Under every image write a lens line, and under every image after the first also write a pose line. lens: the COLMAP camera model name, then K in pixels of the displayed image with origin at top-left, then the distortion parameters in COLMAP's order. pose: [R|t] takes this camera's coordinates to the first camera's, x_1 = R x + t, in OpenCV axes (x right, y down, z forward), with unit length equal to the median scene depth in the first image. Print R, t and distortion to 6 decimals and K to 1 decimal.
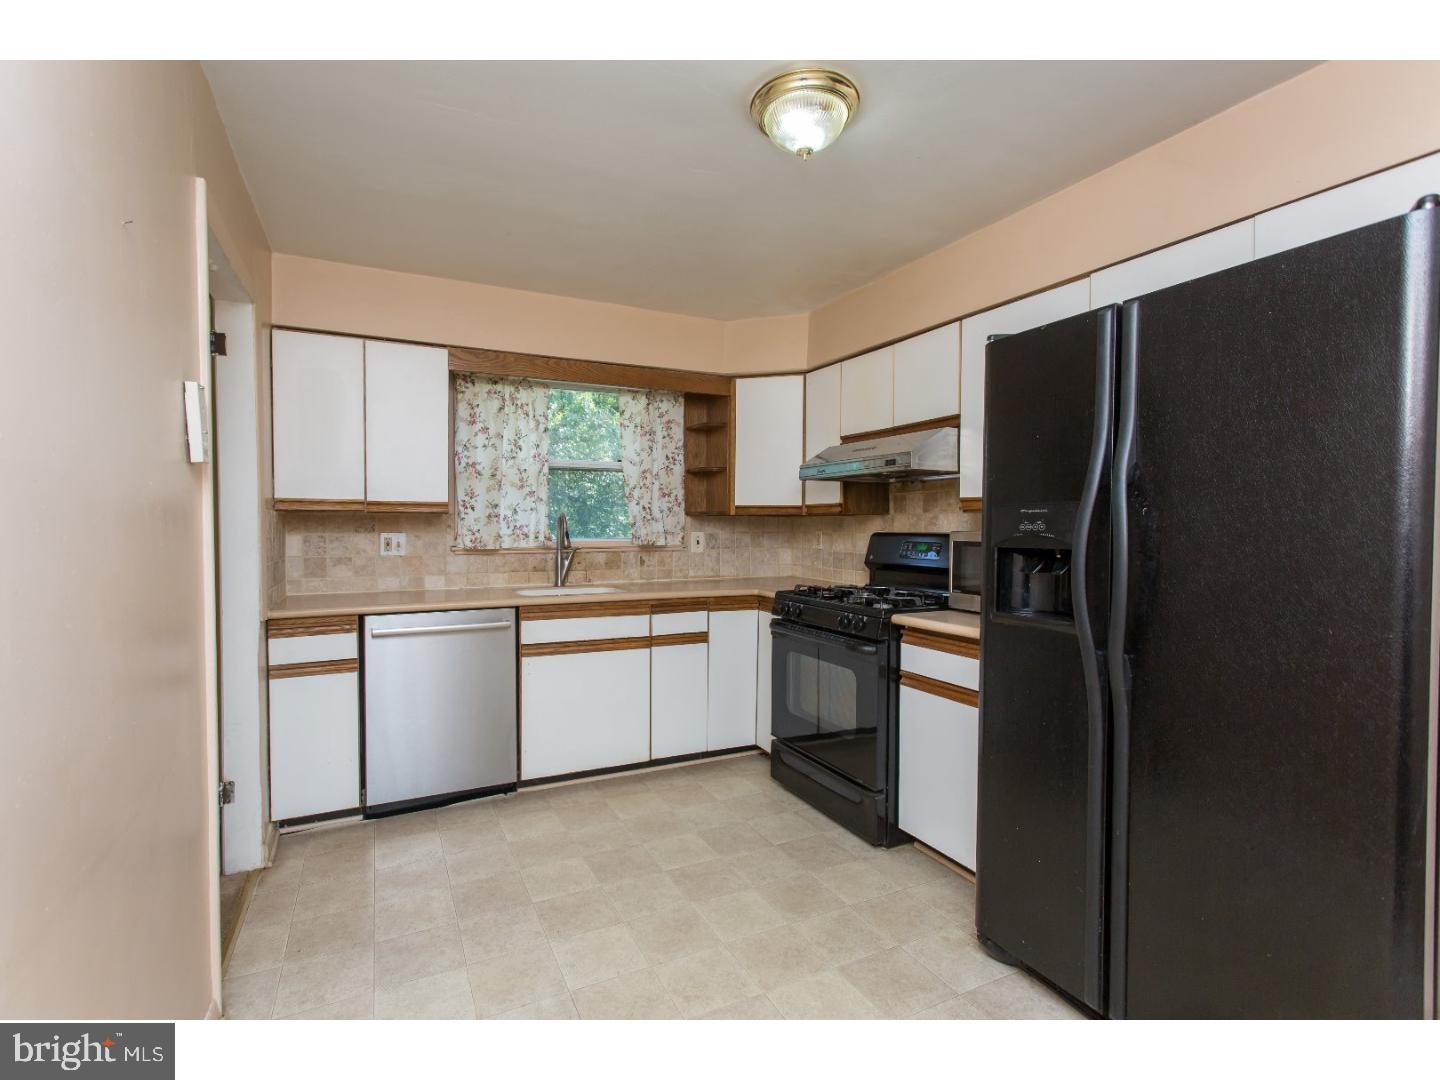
lens RADIAL K [[702.6, 0, 720.0], [0, 702.6, 540.0], [0, 0, 1]] dist [0.001101, 0.000570]
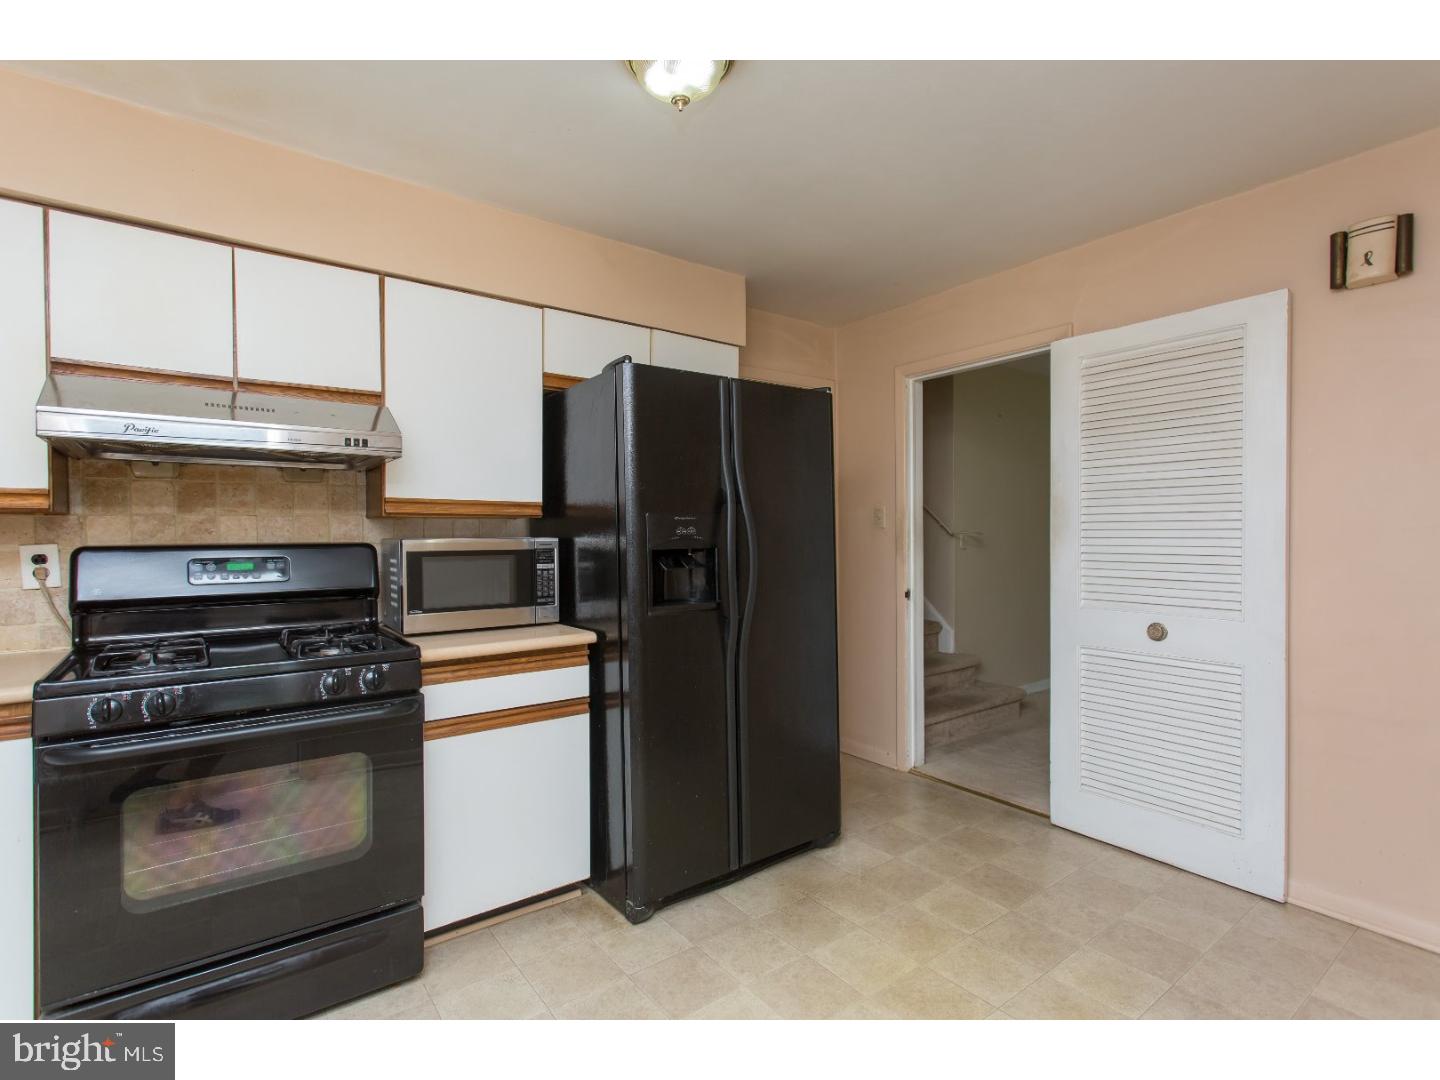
lens RADIAL K [[678.9, 0, 713.8], [0, 678.9, 540.8], [0, 0, 1]] dist [0.000622, 0.001311]
pose [[-0.170549, -0.015470, 0.985228, -0.408795], [0.027104, 0.999425, 0.020385, -0.013734], [-0.984976, 0.030180, -0.170032, 0.639175]]
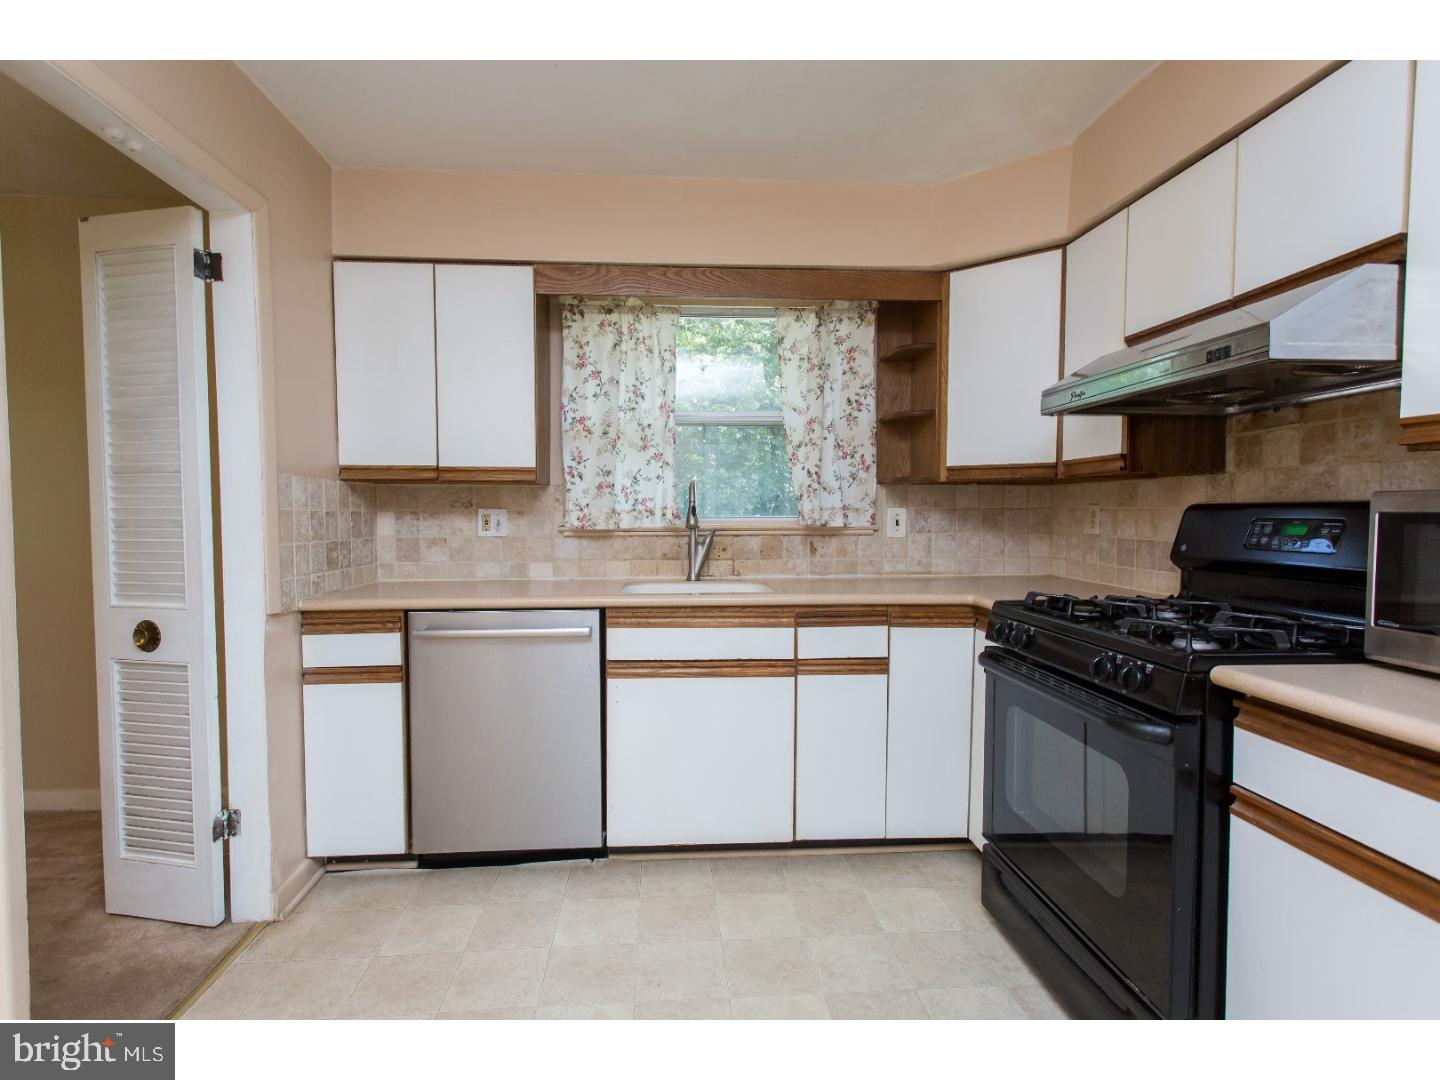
lens RADIAL K [[717.2, 0, 720.0], [0, 717.2, 540.0], [0, 0, 1]] dist [-0.002608, 0.013540]
pose [[0.919988, 0.011096, -0.391790, 0.100897], [-0.005225, 0.999858, 0.016050, 0.011422], [0.391912, -0.012718, 0.919915, 0.332197]]
